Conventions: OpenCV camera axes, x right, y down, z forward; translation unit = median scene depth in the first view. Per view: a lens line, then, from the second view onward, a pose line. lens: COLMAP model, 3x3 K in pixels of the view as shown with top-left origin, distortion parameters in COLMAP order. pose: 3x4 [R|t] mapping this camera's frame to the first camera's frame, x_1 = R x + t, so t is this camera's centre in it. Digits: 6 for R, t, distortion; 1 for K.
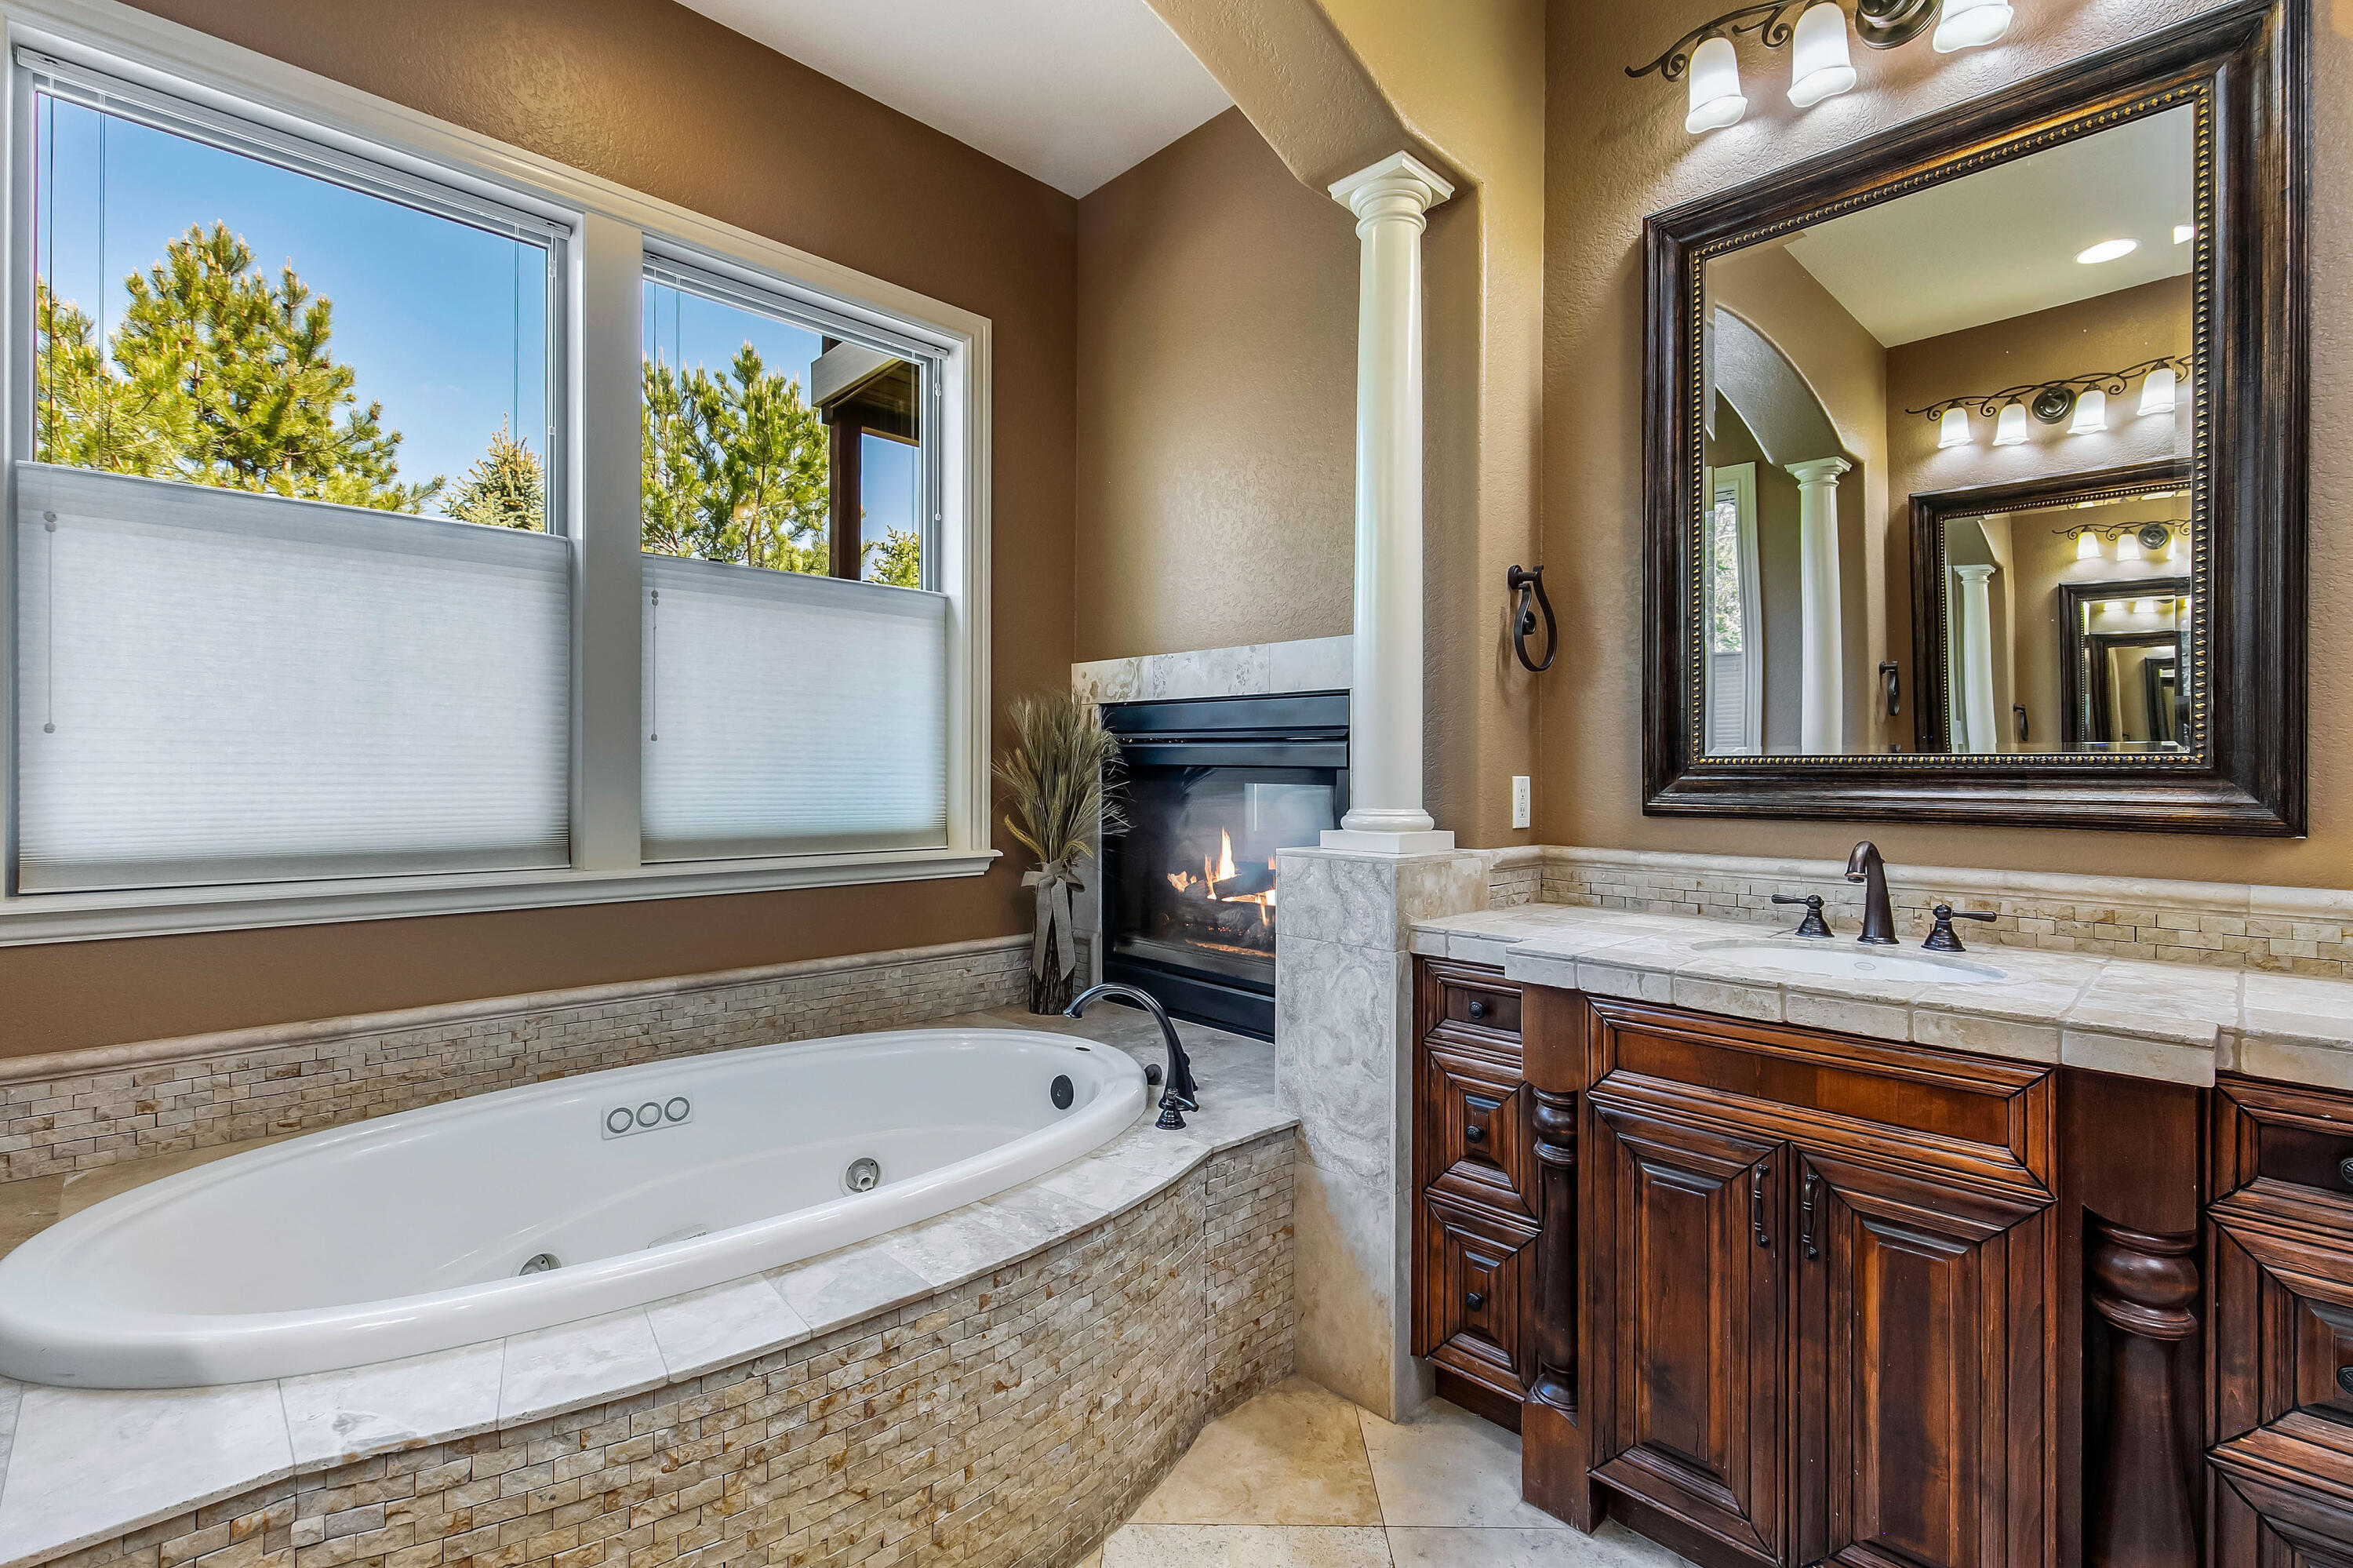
lens RADIAL K [[1060.8, 0, 1176.5], [0, 1060.8, 784.0], [0, 0, 1]] dist [0.002860, 0.000022]
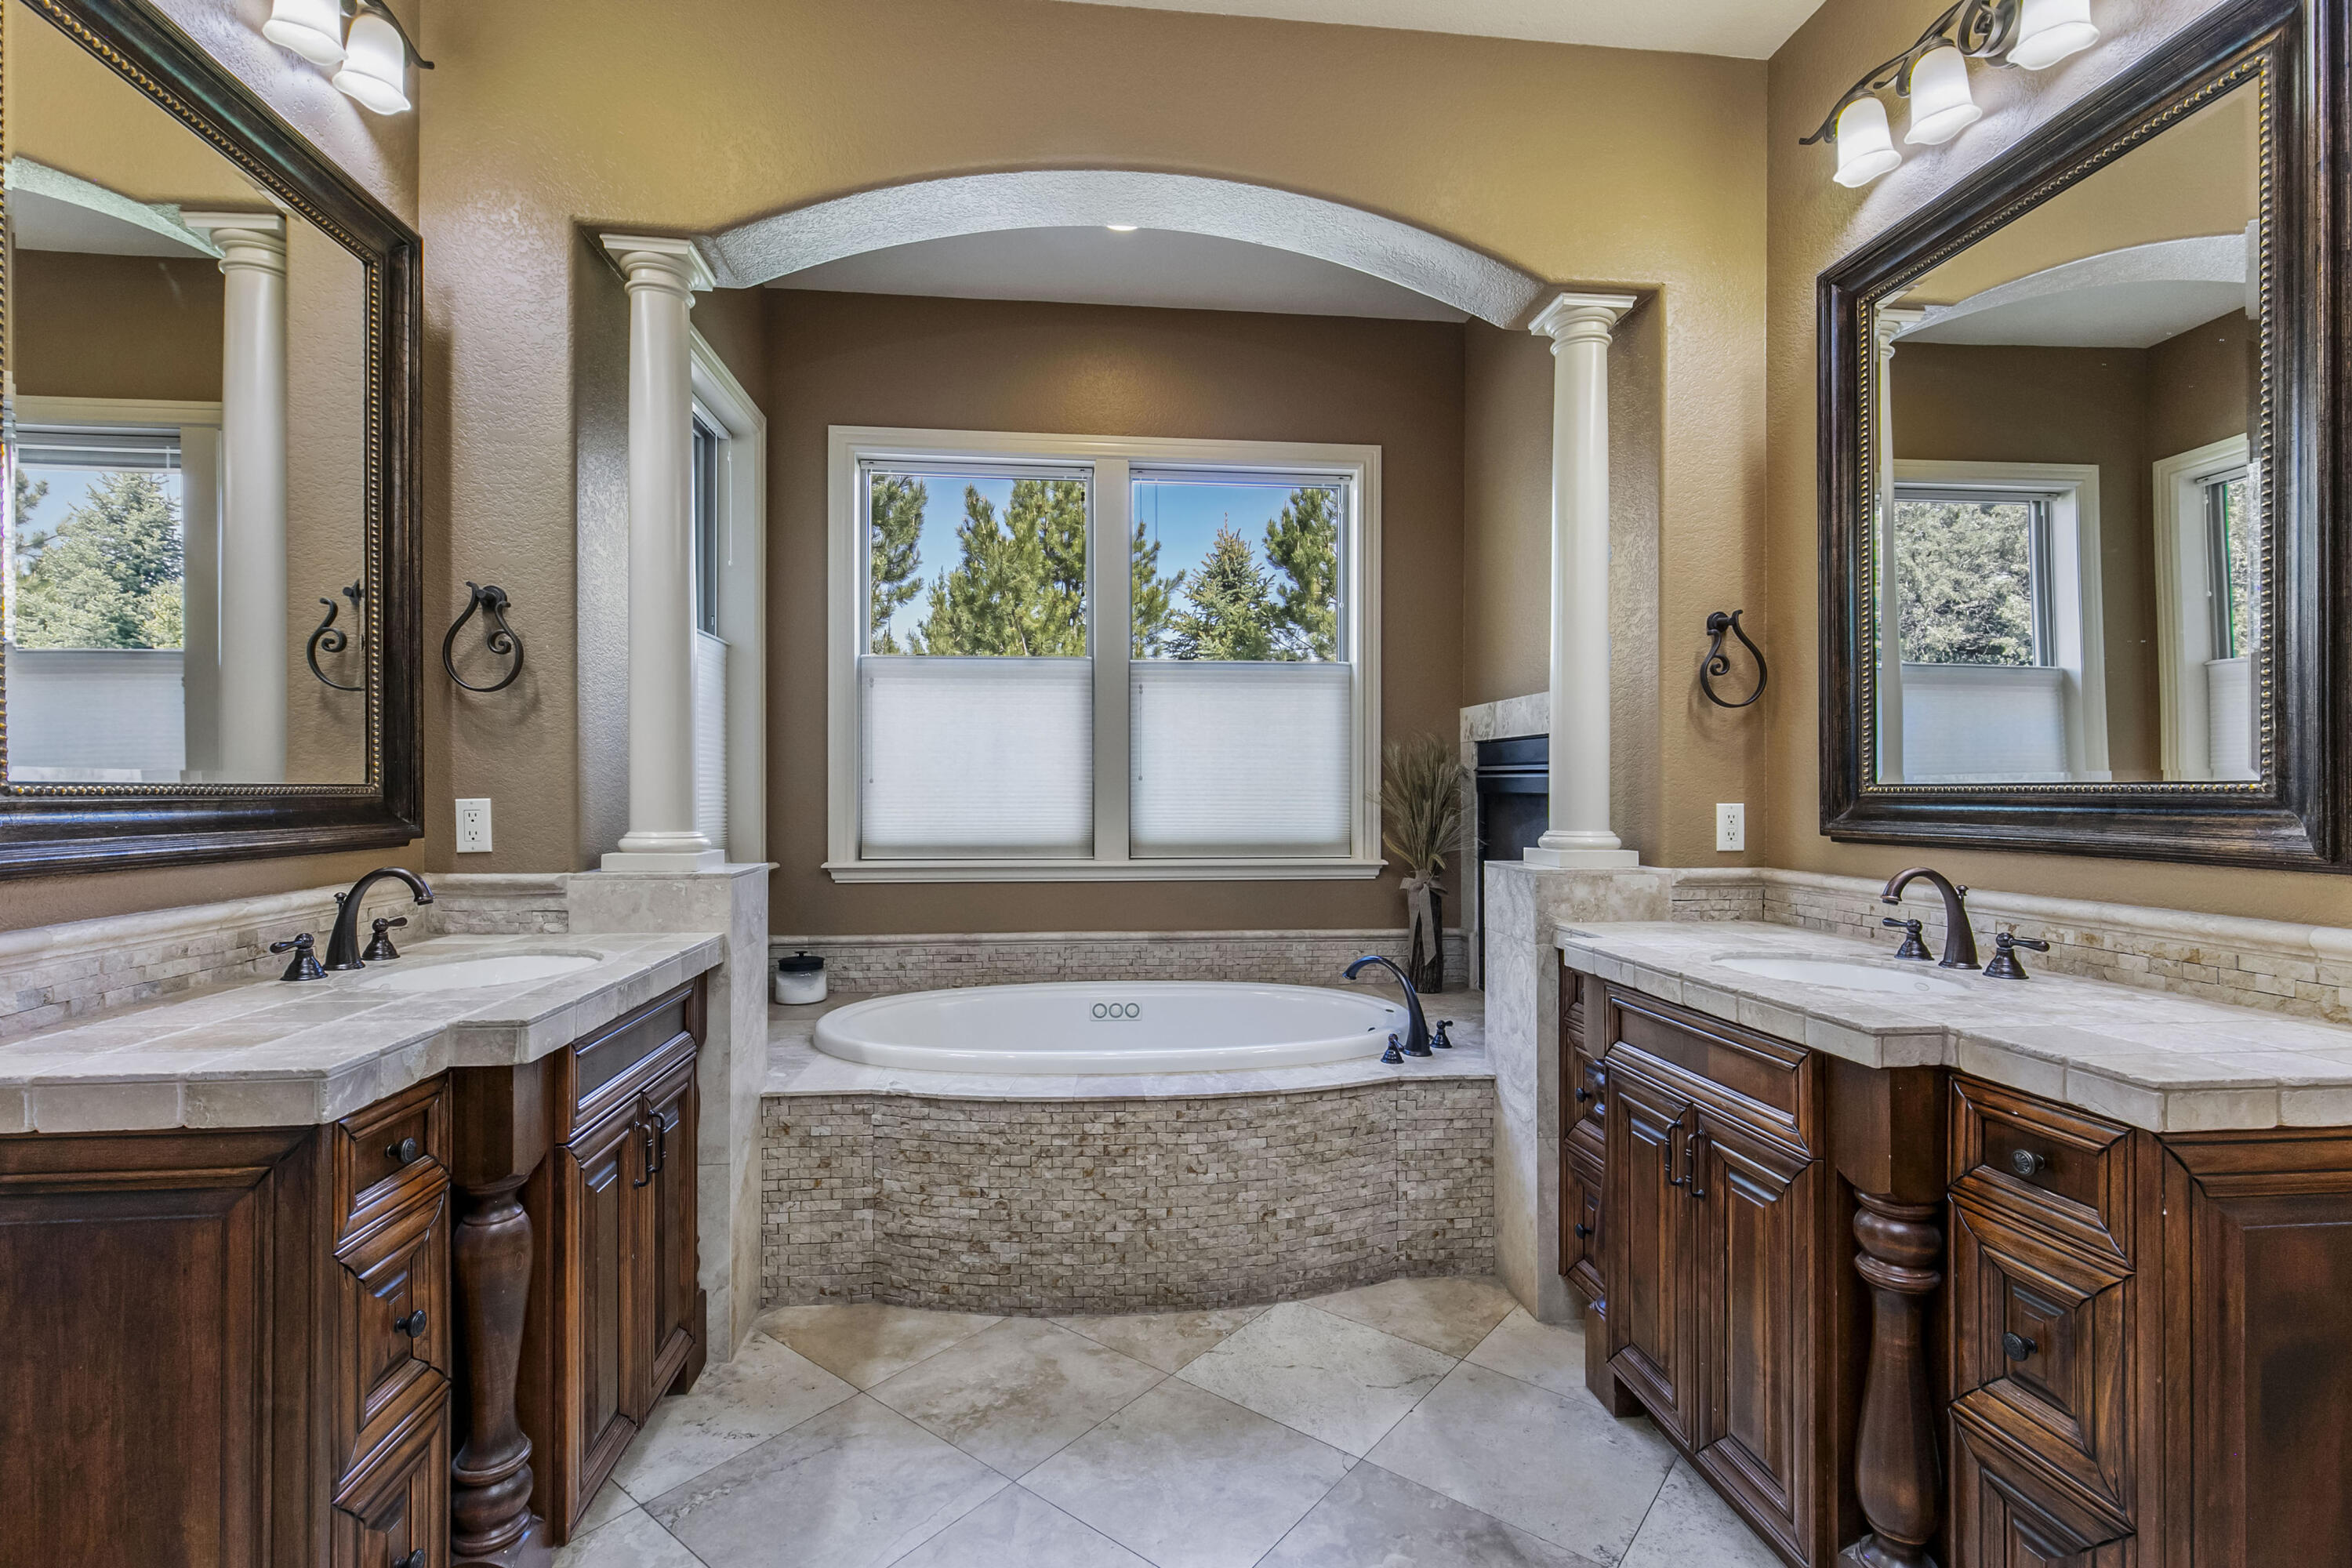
lens RADIAL K [[1057.3, 0, 1153.7], [0, 1057.3, 810.1], [0, 0, 1]] dist [0.001581, -0.000887]
pose [[0.778851, 0.005082, -0.627189, 0.632129], [-0.002344, 0.999984, 0.005192, -0.005282], [0.627205, -0.002574, 0.778850, -0.252786]]
